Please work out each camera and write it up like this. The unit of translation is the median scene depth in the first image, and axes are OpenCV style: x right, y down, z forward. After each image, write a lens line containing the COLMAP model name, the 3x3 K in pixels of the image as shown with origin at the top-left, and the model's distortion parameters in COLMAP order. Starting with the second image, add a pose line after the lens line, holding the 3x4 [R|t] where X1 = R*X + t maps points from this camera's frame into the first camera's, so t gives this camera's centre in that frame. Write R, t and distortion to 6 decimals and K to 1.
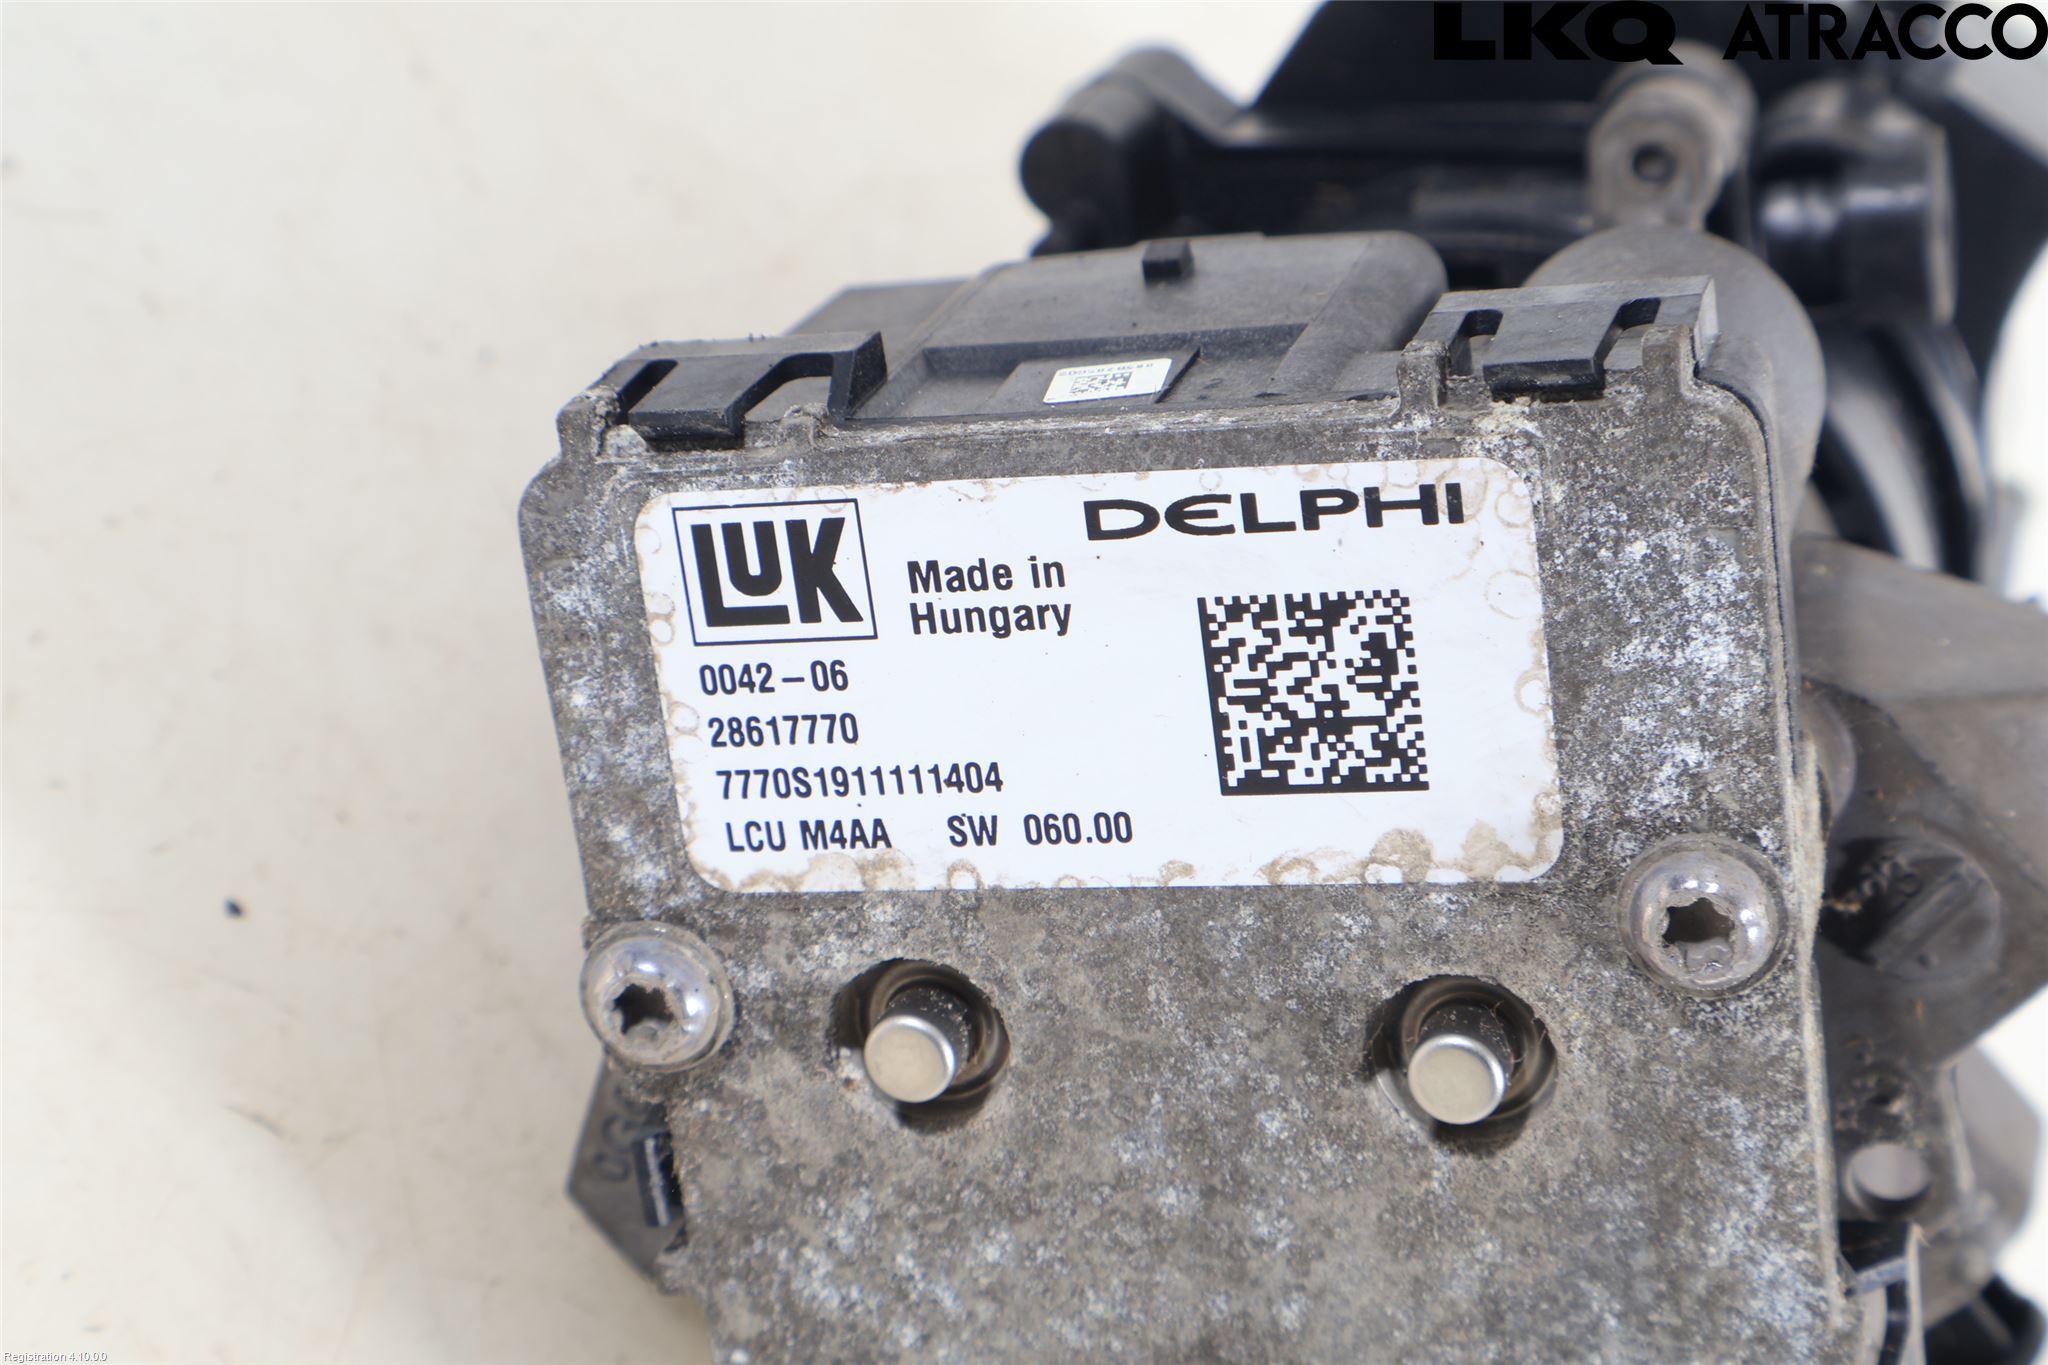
lens RADIAL K [[4292.1, 0, 1024.5], [0, 4292.1, 684.4], [0, 0, 1]] dist [0.057327, 0.000000]
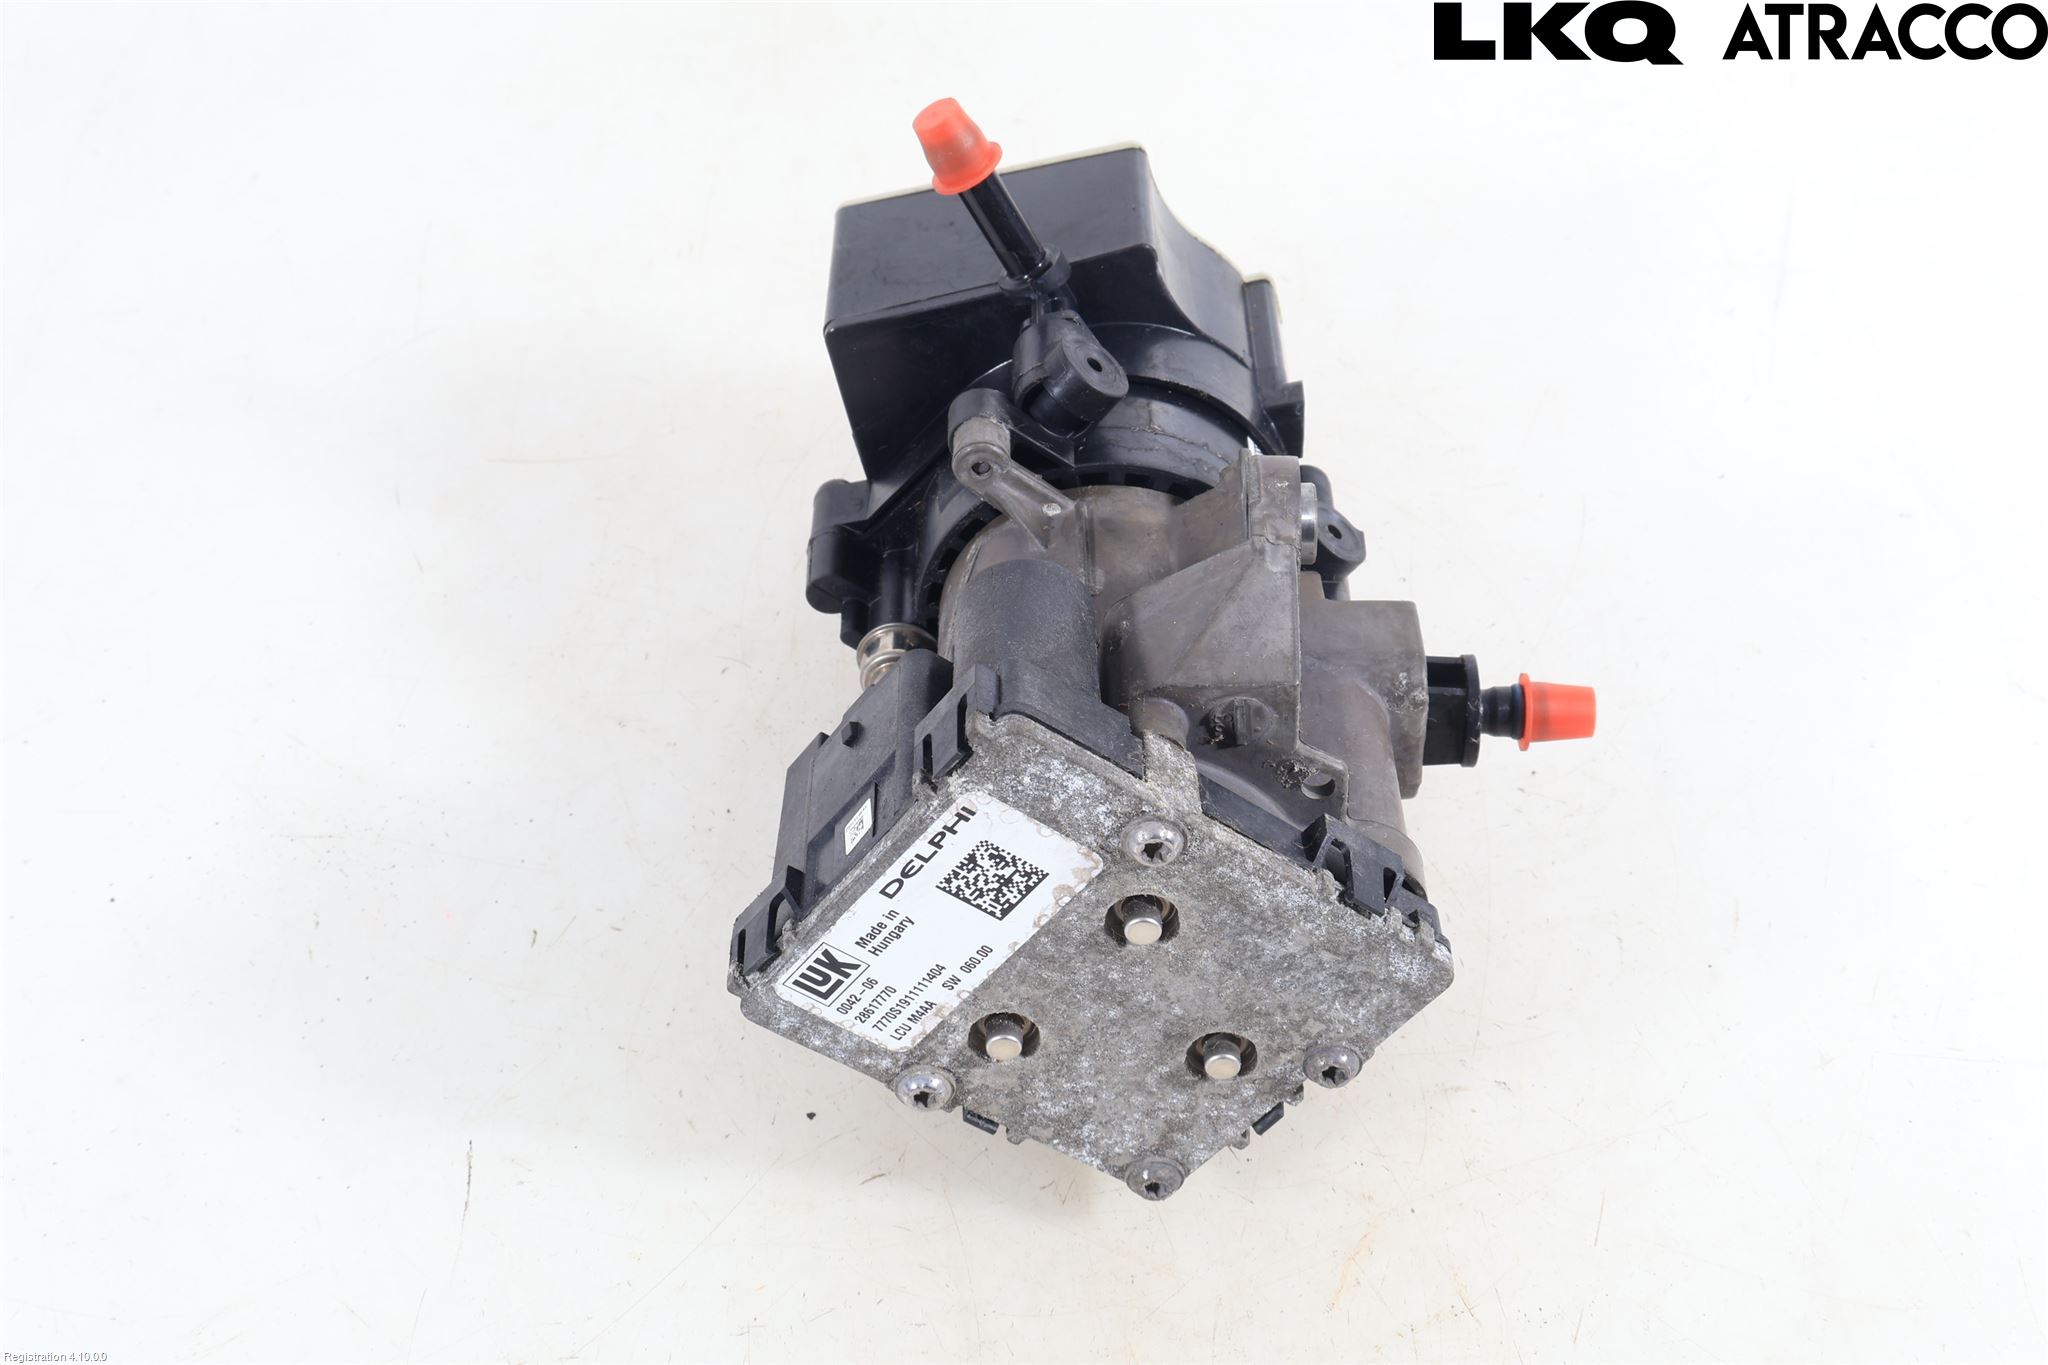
lens RADIAL K [[2567.6, 0, 1024.6], [0, 2567.6, 685.7], [0, 0, 1]] dist [0.013266, 0.000000]
pose [[0.671880, -0.700670, -0.240081, 0.524744], [0.736266, 0.667089, 0.113601, -0.233361], [0.080559, -0.253090, 0.964083, -0.454117]]
